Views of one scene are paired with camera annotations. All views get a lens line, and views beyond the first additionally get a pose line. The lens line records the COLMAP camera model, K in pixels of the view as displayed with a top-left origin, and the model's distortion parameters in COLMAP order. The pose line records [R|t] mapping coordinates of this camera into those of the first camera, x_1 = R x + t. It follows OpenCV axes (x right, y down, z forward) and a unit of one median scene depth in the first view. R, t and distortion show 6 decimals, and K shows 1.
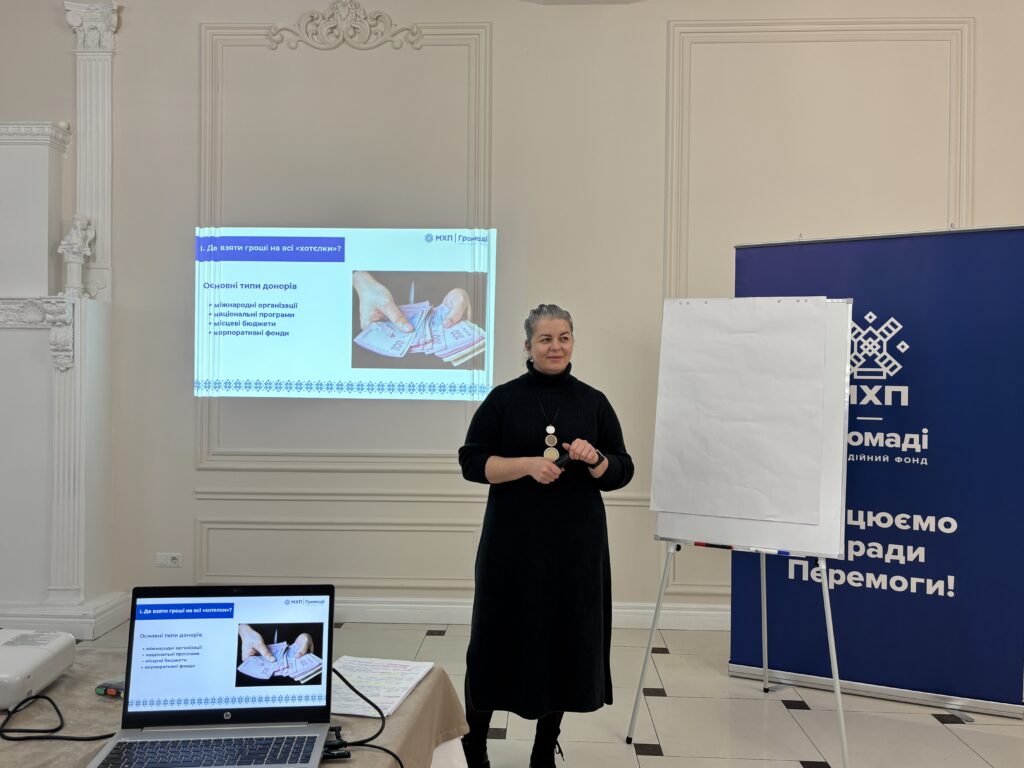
lens RADIAL K [[837.6, 0, 510.5], [0, 837.6, 383.2], [0, 0, 1]] dist [0.024332, 0.014539]
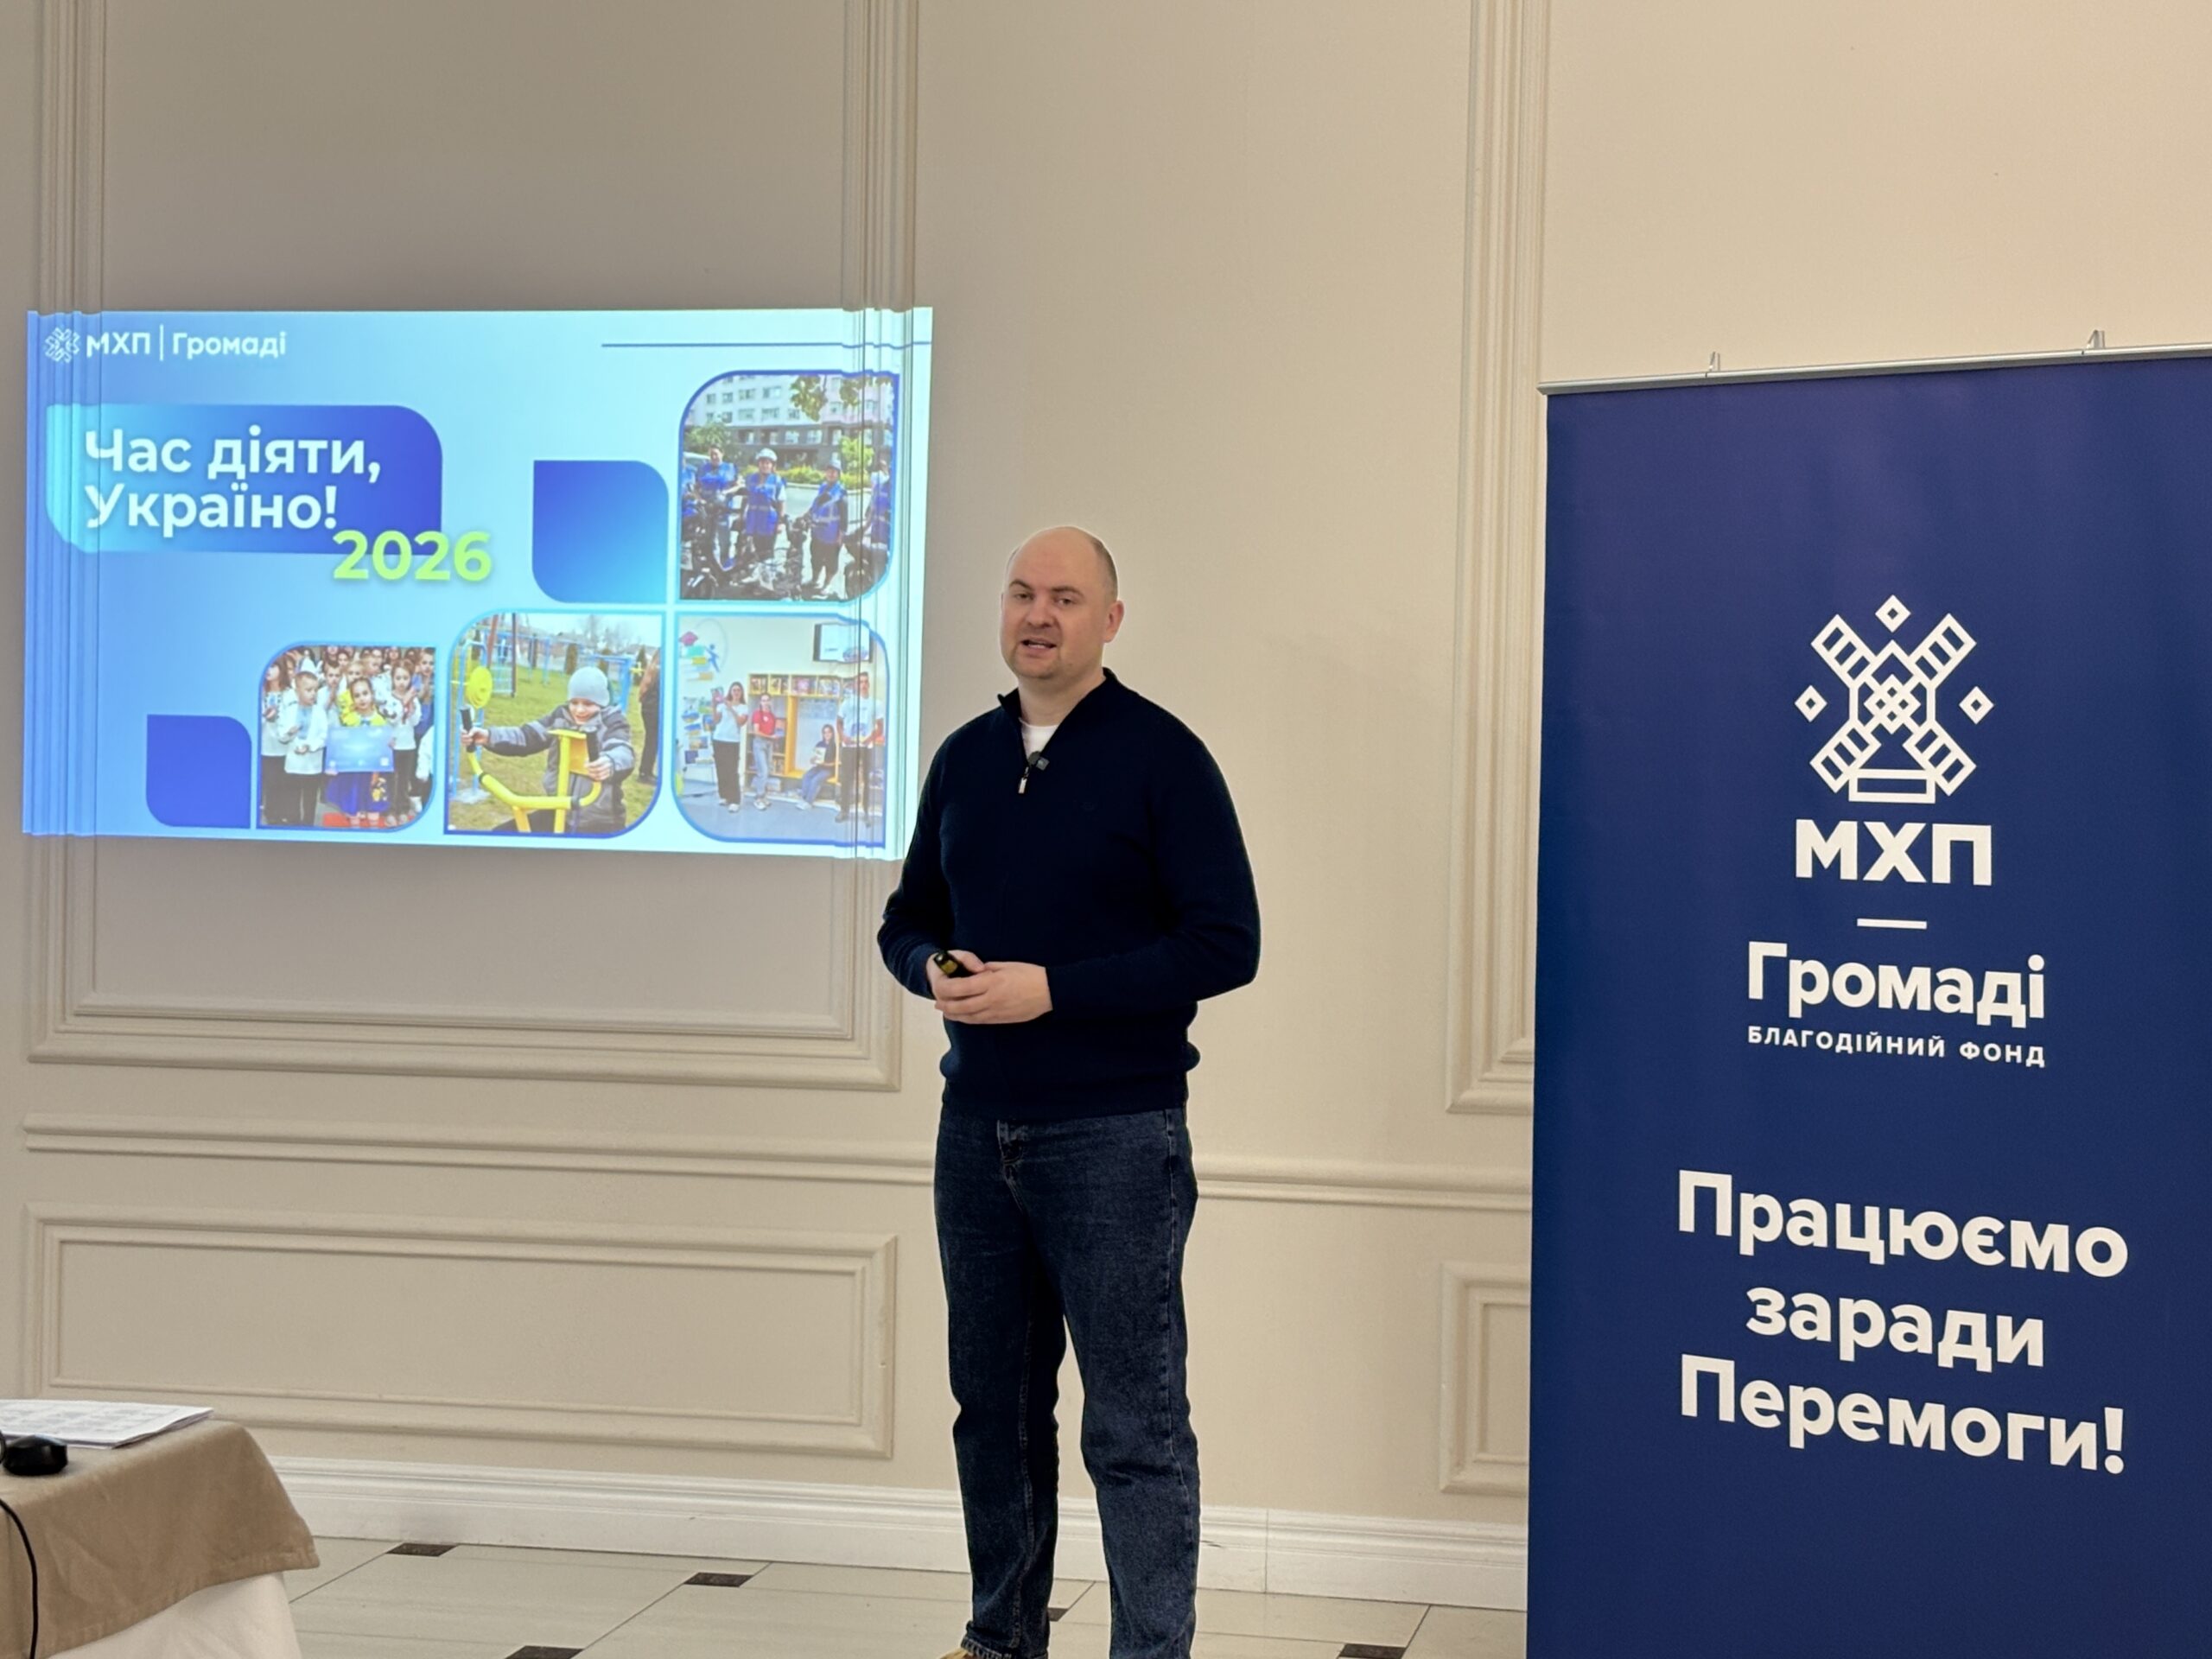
lens RADIAL K [[3790.2, 0, 1089.6], [0, 3790.2, 835.5], [0, 0, 1]] dist [0.125224, 0.000000]
pose [[0.985286, 0.010723, -0.170579, 0.371451], [-0.008356, 0.999859, 0.014593, -0.011156], [0.170711, -0.012953, 0.985236, -0.508090]]
